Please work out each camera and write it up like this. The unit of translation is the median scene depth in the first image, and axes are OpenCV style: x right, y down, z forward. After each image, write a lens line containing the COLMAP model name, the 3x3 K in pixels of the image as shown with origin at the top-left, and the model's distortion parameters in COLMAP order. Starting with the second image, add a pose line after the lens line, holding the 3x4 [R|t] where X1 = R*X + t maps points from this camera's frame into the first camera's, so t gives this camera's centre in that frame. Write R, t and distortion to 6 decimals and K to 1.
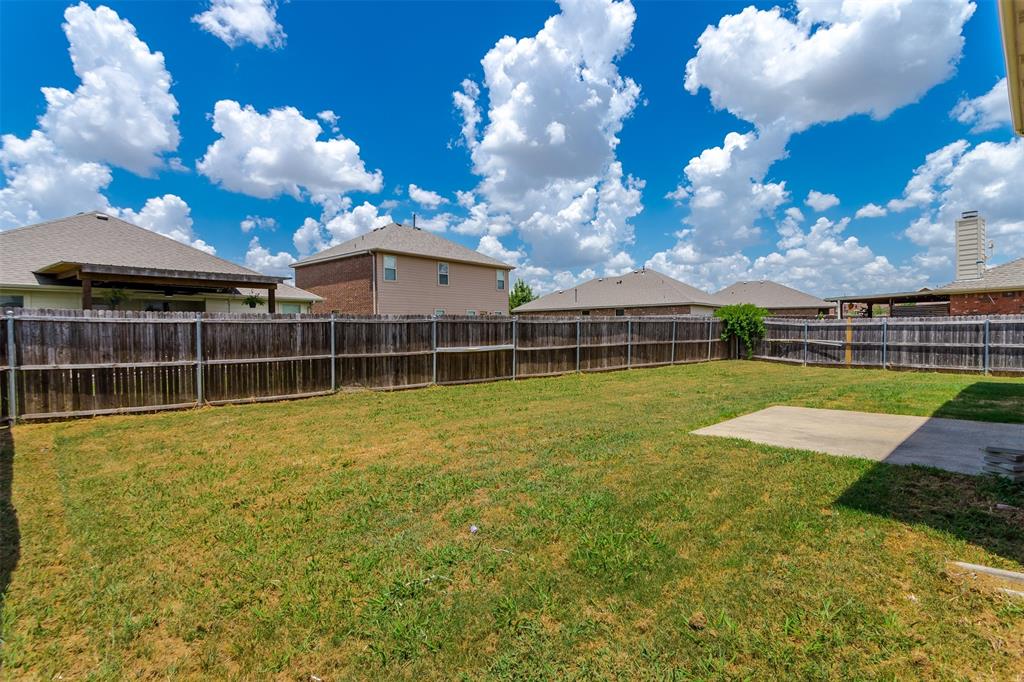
lens RADIAL K [[489.6, 0, 509.7], [0, 489.6, 341.8], [0, 0, 1]] dist [-0.001954, 0.003762]
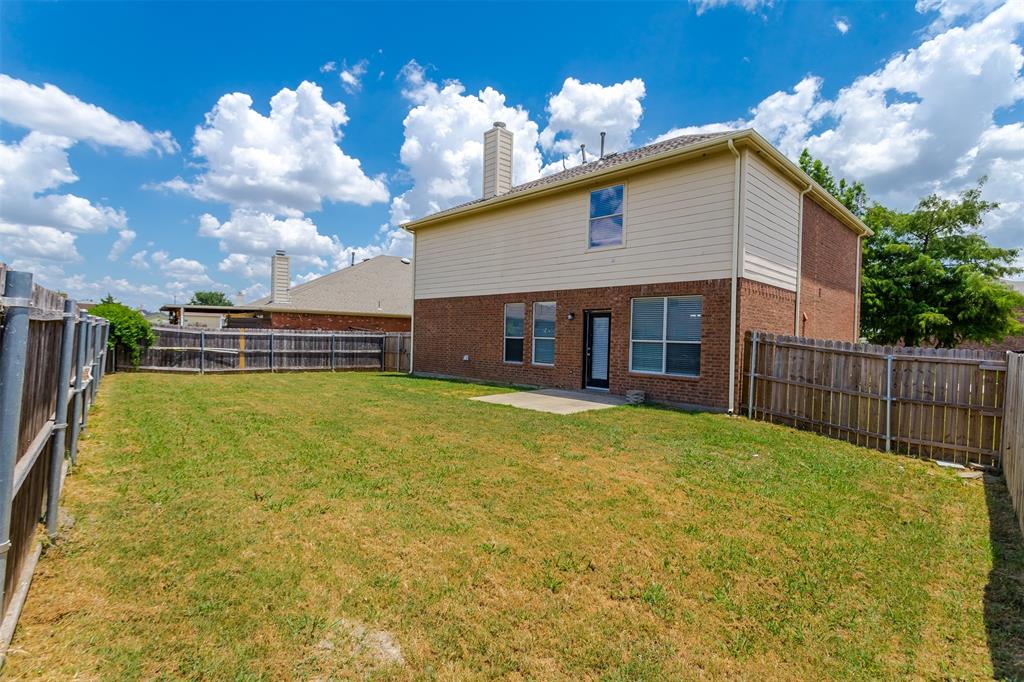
lens RADIAL K [[489.6, 0, 510.0], [0, 489.6, 338.2], [0, 0, 1]] dist [-0.001954, 0.003762]
pose [[-0.000285, 0.008213, 0.999966, -0.413887], [-0.001117, 0.999966, -0.008213, -0.017613], [-0.999999, -0.001120, -0.000276, 0.399356]]
